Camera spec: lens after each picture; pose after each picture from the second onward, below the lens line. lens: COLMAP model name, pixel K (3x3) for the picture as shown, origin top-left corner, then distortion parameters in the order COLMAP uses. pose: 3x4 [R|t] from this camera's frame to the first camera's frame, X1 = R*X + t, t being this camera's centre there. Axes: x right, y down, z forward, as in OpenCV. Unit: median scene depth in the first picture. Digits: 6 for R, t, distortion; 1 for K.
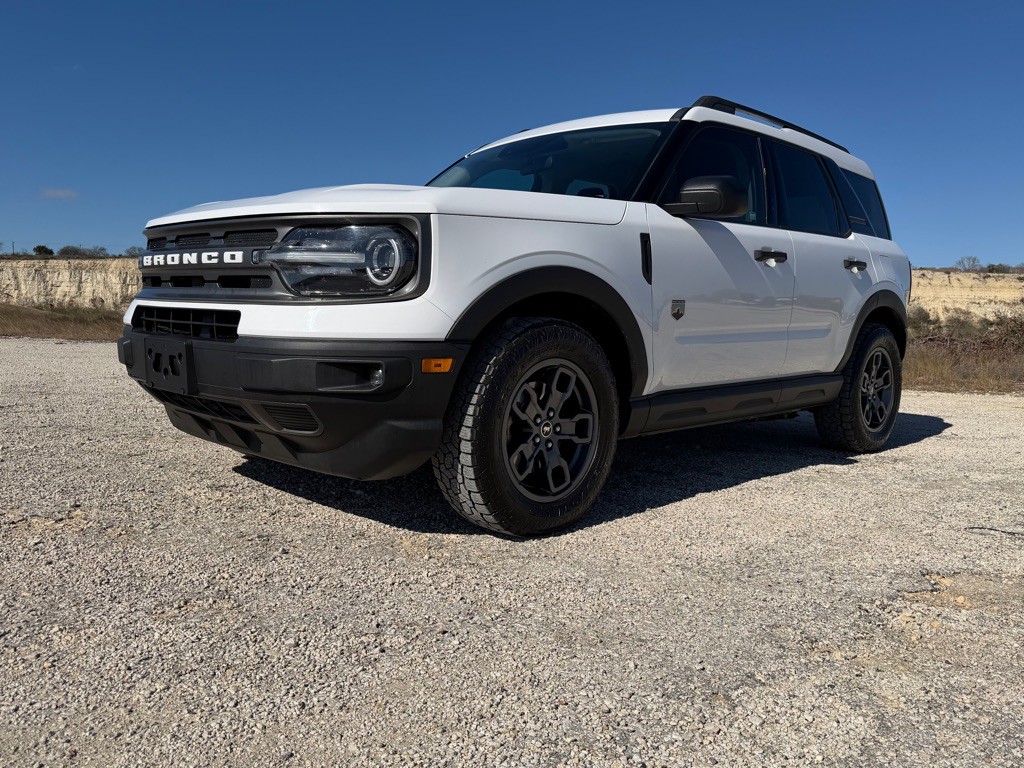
lens RADIAL K [[862.0, 0, 512.0], [0, 862.0, 384.0], [0, 0, 1]] dist [0.065344, -0.063514]
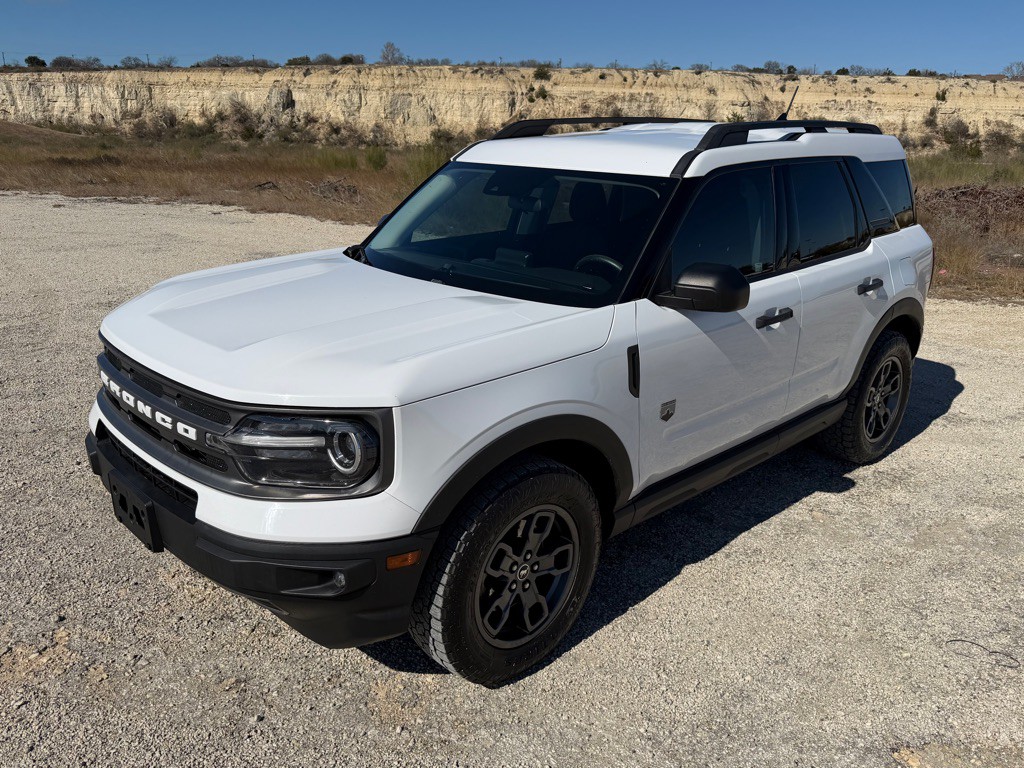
lens RADIAL K [[862.0, 0, 512.0], [0, 862.0, 384.0], [0, 0, 1]] dist [0.065344, -0.063514]
pose [[0.999817, 0.003637, -0.018804, 0.040357], [0.000480, 0.976737, 0.214439, -0.328991], [0.019146, -0.214408, 0.976556, 0.082407]]
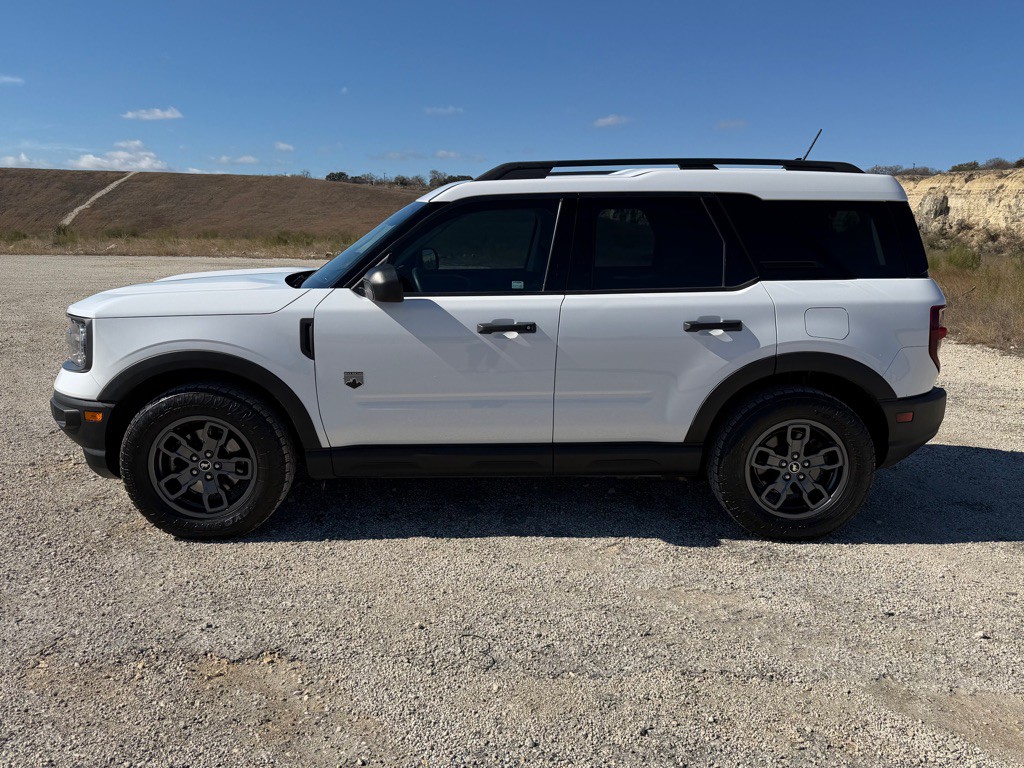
lens RADIAL K [[862.0, 0, 512.0], [0, 862.0, 384.0], [0, 0, 1]] dist [0.065344, -0.063514]
pose [[0.723789, 0.120937, -0.679341, 1.180530], [-0.057113, 0.991643, 0.115683, -0.235814], [0.687654, -0.044930, 0.724647, 0.311108]]
